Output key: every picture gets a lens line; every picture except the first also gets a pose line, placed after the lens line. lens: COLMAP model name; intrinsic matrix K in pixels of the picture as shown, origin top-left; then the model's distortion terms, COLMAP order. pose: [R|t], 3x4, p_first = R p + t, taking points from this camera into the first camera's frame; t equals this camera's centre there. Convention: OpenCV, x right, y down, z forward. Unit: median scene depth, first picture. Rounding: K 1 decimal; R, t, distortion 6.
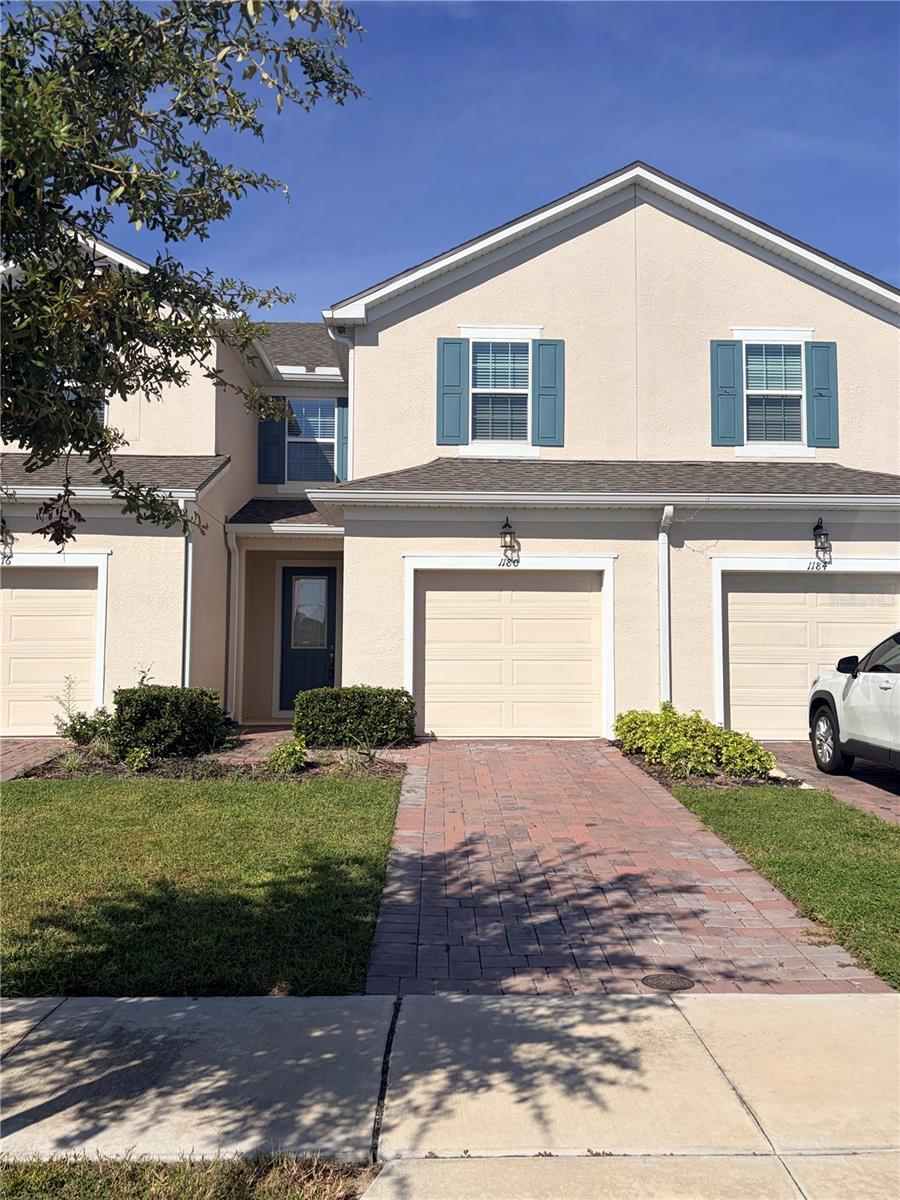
lens RADIAL K [[1014.2, 0, 454.9], [0, 1014.2, 598.7], [0, 0, 1]] dist [0.068726, 0.015152]
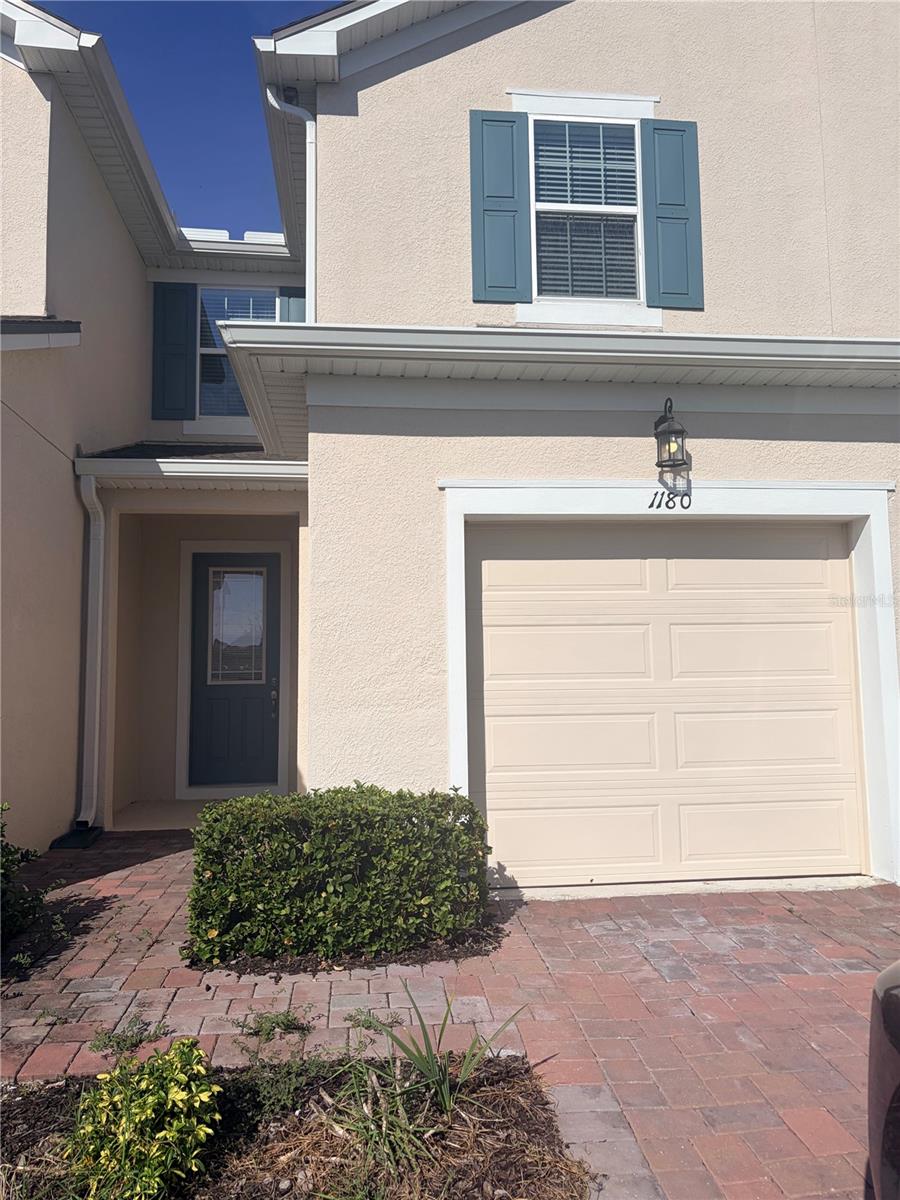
lens RADIAL K [[919.7, 0, 442.4], [0, 919.7, 594.3], [0, 0, 1]] dist [0.011363, 0.001498]
pose [[0.997480, -0.011804, 0.069963, -0.085664], [0.013951, 0.999444, -0.030284, 0.019592], [-0.069567, 0.031183, 0.997090, 0.643886]]
